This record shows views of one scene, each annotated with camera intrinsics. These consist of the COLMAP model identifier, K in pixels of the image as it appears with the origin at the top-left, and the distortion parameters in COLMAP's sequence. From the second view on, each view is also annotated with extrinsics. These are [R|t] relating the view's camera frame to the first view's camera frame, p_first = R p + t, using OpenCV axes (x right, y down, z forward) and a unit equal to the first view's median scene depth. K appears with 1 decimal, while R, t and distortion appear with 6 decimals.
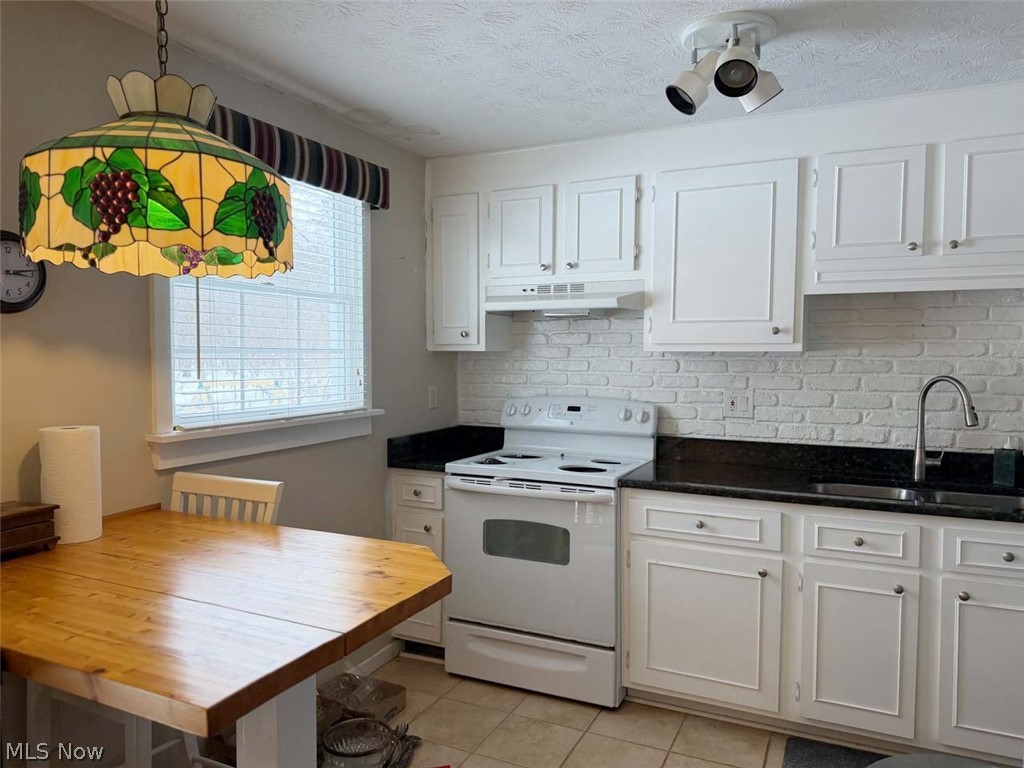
lens RADIAL K [[721.4, 0, 508.2], [0, 721.4, 406.5], [0, 0, 1]] dist [0.067065, -0.069558]
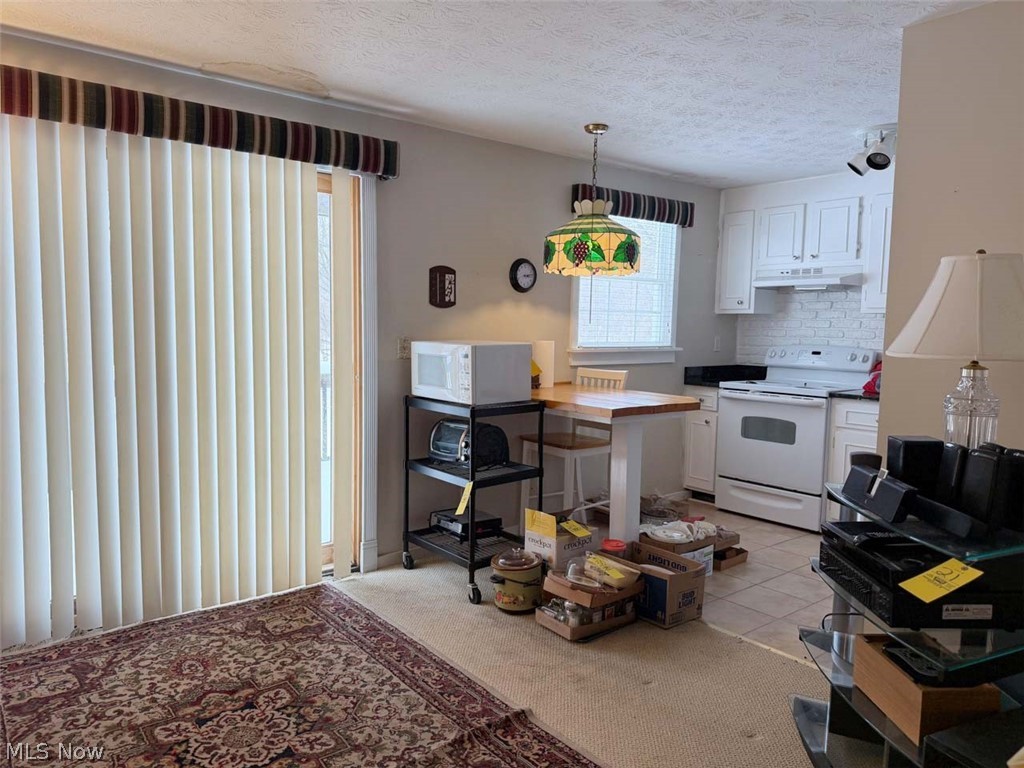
lens RADIAL K [[721.4, 0, 513.5], [0, 721.4, 389.8], [0, 0, 1]] dist [0.067065, -0.069558]
pose [[0.908666, 0.048048, -0.414751, 0.174075], [-0.043428, 0.998845, 0.020569, 0.086323], [0.415260, -0.000679, 0.909702, -0.700506]]
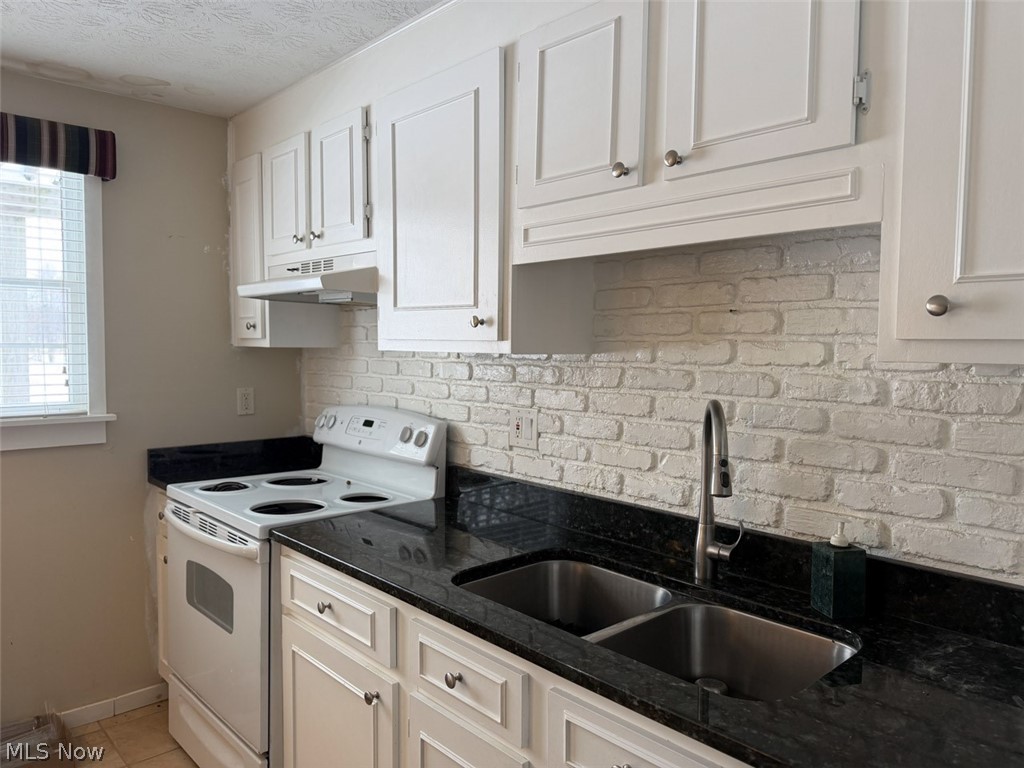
lens RADIAL K [[721.4, 0, 485.0], [0, 721.4, 402.8], [0, 0, 1]] dist [0.067065, -0.069558]
pose [[0.926929, 0.035879, -0.373518, 0.576310], [-0.033850, 0.999355, 0.011994, -0.036920], [0.373707, 0.001526, 0.927545, 0.377905]]
